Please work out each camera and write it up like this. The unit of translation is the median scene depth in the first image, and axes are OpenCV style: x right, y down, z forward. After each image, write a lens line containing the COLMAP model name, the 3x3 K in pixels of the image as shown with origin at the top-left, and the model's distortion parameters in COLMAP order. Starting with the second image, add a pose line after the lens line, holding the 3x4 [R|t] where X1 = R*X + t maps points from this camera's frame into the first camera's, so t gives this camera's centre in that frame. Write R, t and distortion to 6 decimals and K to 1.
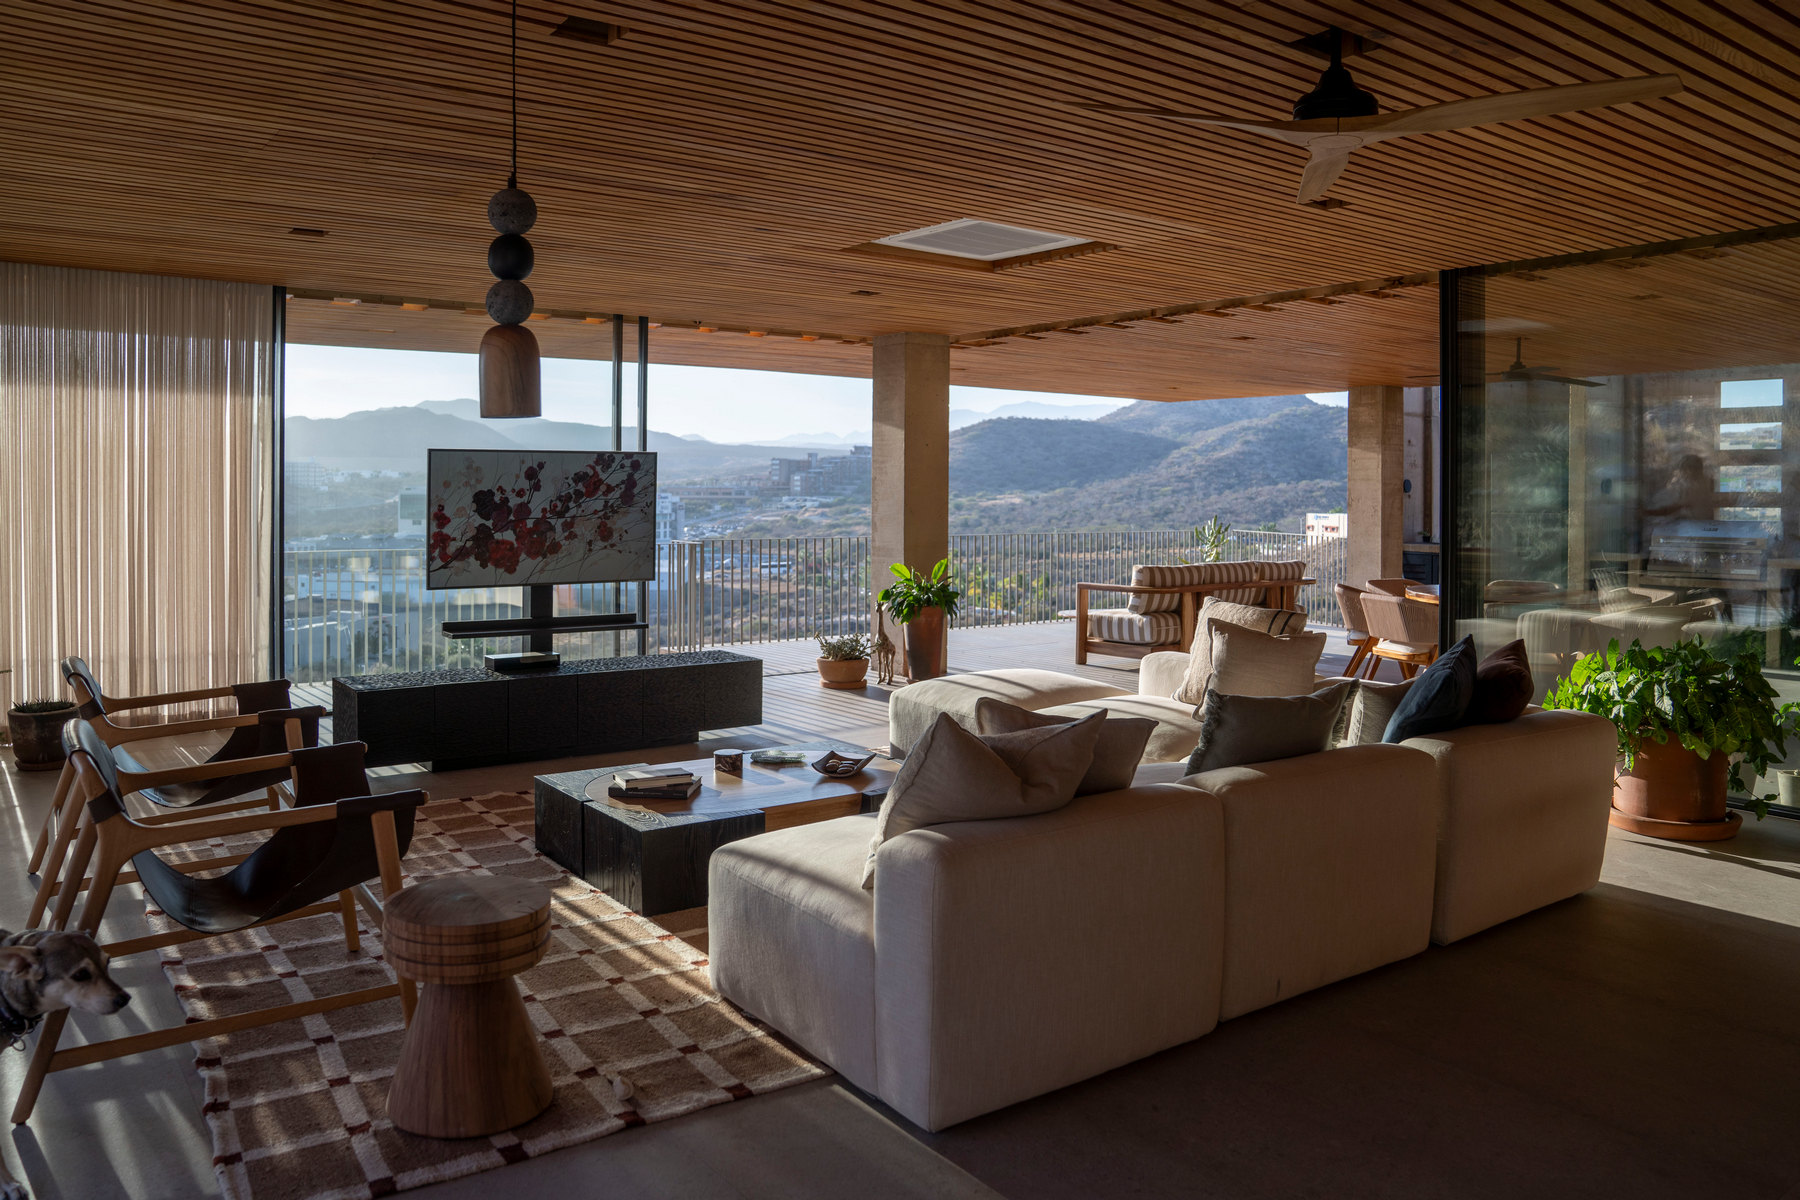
lens RADIAL K [[1355.4, 0, 909.9], [0, 1355.4, 531.7], [0, 0, 1]] dist [-0.081312, 0.002367]
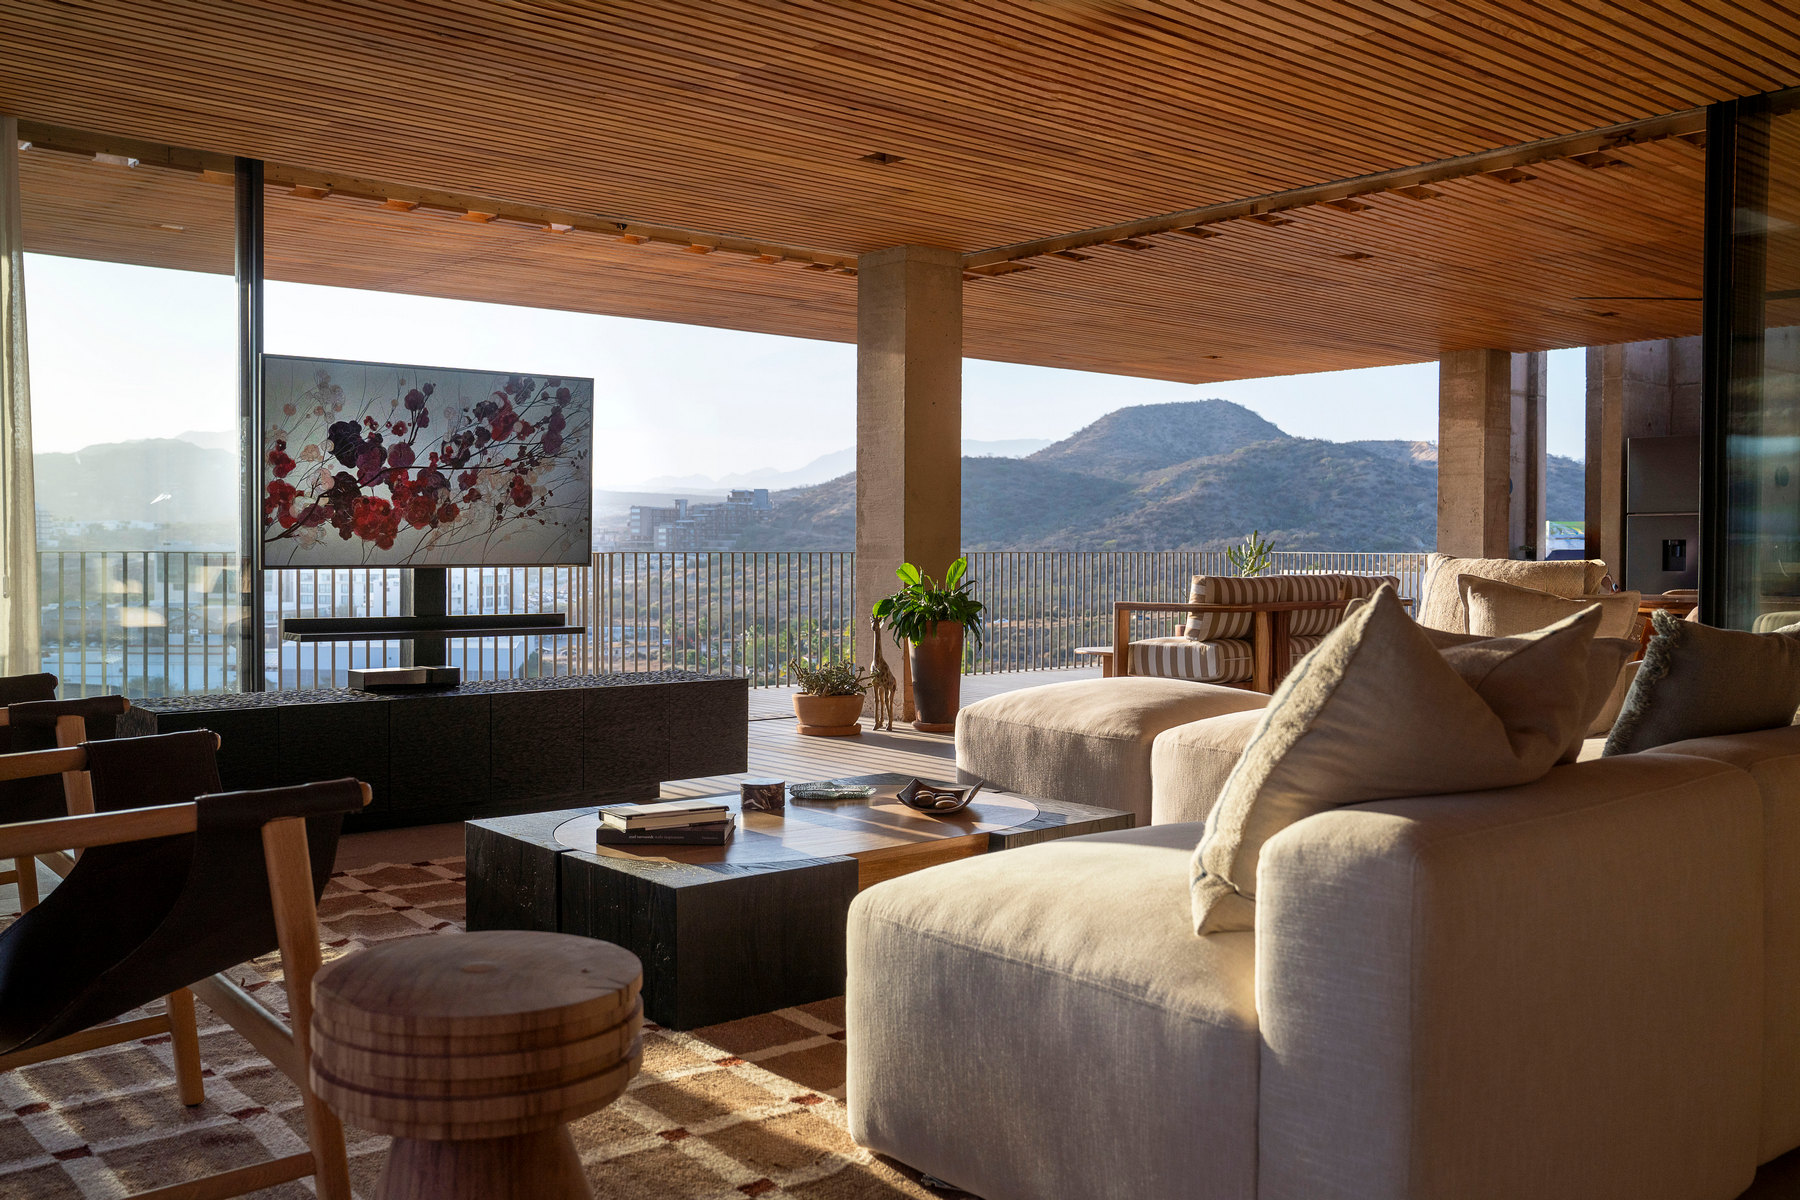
lens RADIAL K [[1599.6, 0, 856.3], [0, 1599.6, 609.3], [0, 0, 1]] dist [-0.020001, -0.003570]
pose [[0.998128, -0.014122, 0.059502, -0.108148], [0.014630, 0.999860, -0.008109, 0.070532], [-0.059379, 0.008964, 0.998195, 0.187045]]
